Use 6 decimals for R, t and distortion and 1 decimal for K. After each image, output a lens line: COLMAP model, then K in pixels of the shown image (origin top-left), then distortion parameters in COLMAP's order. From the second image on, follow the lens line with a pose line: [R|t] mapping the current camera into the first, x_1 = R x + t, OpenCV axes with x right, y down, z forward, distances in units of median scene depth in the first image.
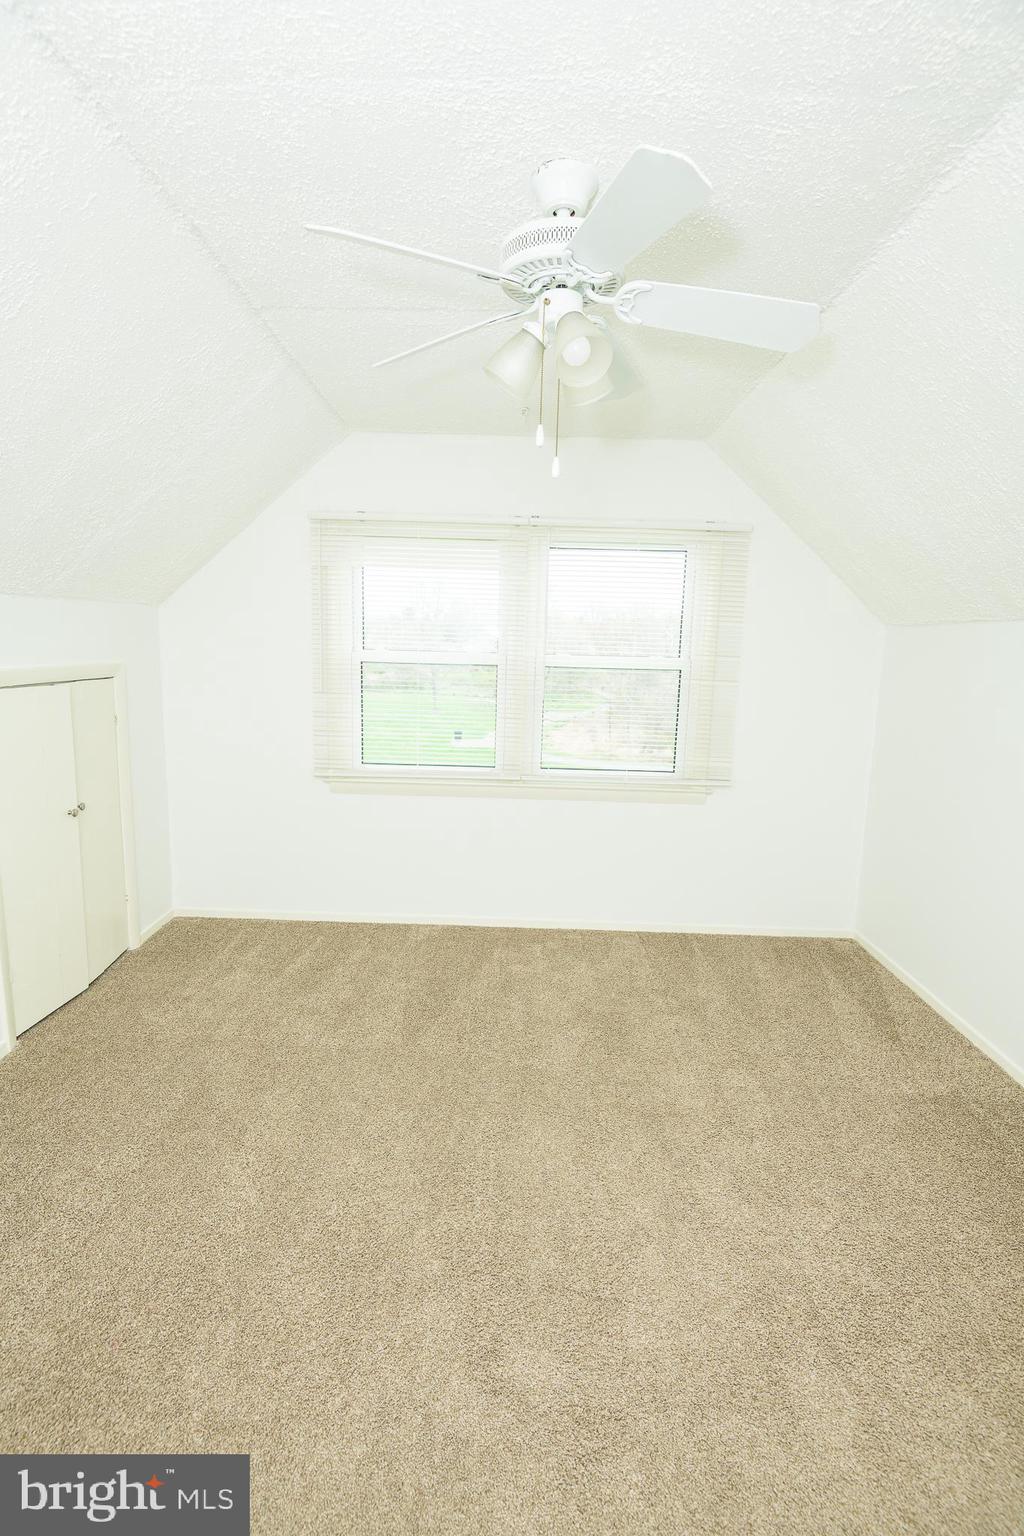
lens RADIAL K [[710.1, 0, 509.3], [0, 710.1, 766.6], [0, 0, 1]] dist [-0.016313, -0.014236]
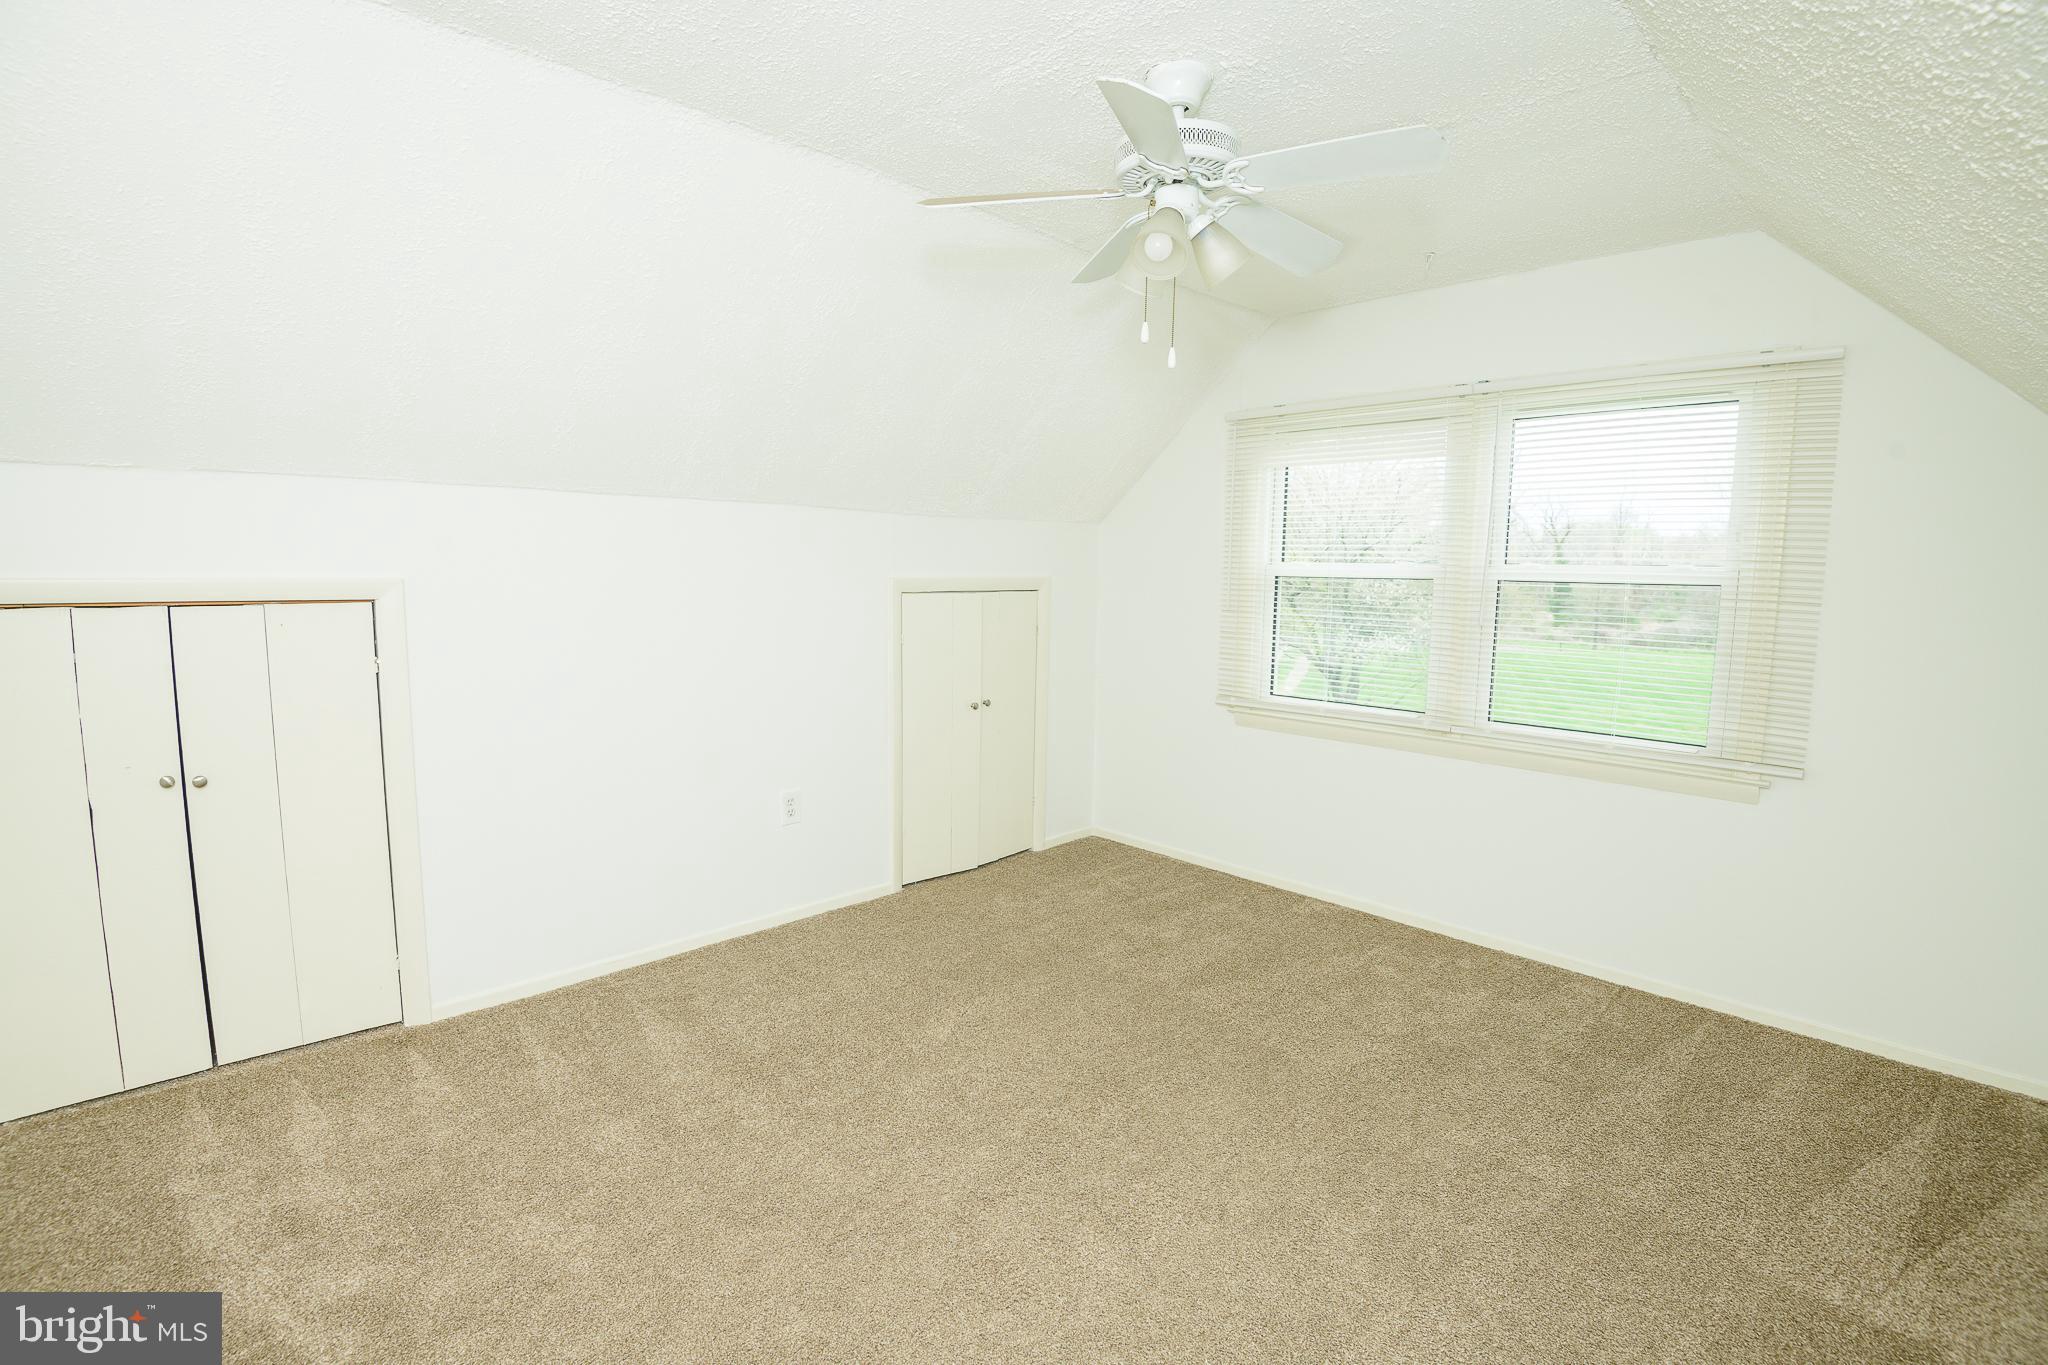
lens RADIAL K [[946.8, 0, 1024.5], [0, 946.8, 680.6], [0, 0, 1]] dist [-0.016313, -0.014236]
pose [[0.706798, 0.068907, -0.704051, 0.400114], [-0.113197, 0.993437, -0.016408, 0.033015], [0.698300, 0.091294, 0.709959, -0.020449]]
